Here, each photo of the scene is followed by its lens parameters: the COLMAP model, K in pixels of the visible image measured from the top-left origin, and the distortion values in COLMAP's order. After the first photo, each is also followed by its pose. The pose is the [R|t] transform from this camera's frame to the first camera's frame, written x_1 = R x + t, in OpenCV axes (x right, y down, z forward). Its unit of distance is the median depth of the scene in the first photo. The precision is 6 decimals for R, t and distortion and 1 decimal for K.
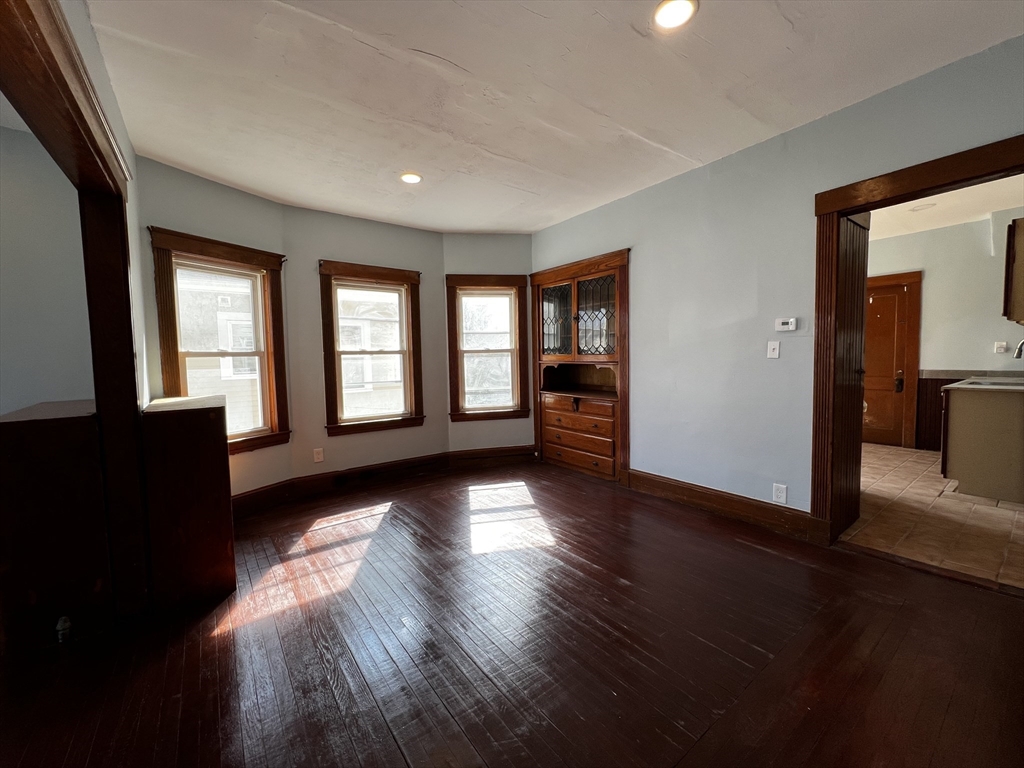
lens RADIAL K [[410.3, 0, 512.0], [0, 410.3, 384.0], [0, 0, 1]] dist [0.000390, 0.000035]
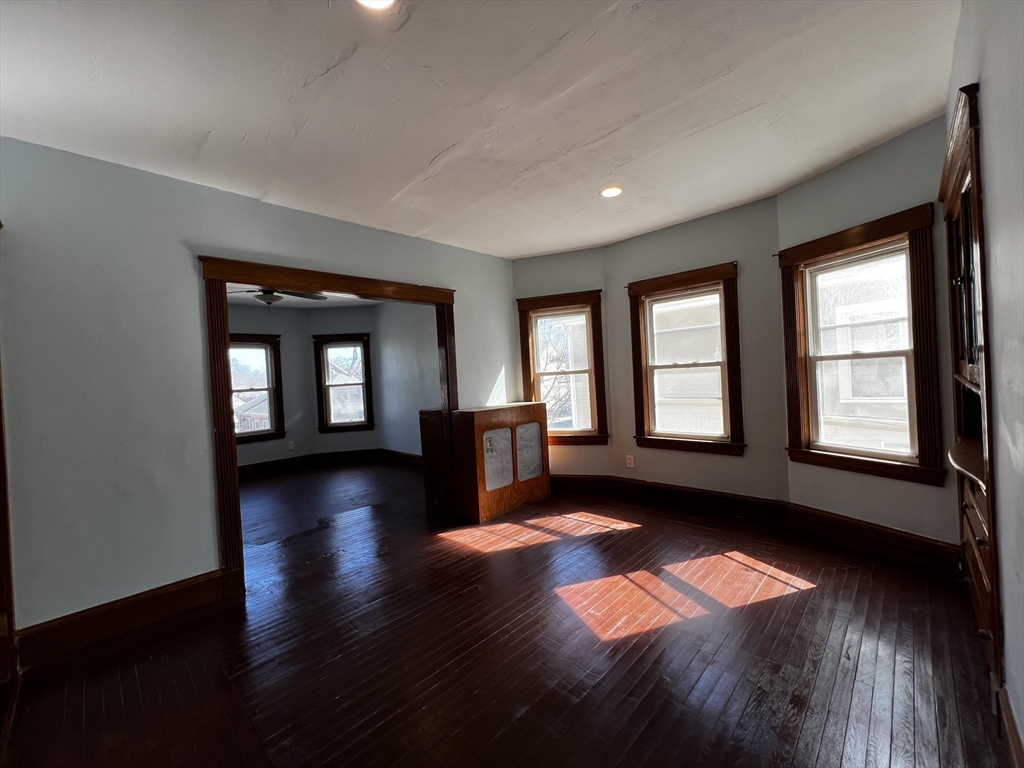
lens RADIAL K [[410.3, 0, 512.0], [0, 410.3, 384.0], [0, 0, 1]] dist [0.000390, 0.000035]
pose [[0.170344, 0.021524, -0.985150, 0.614050], [-0.024481, 0.999545, 0.017606, -0.051605], [0.985081, 0.021118, 0.170793, 0.559854]]
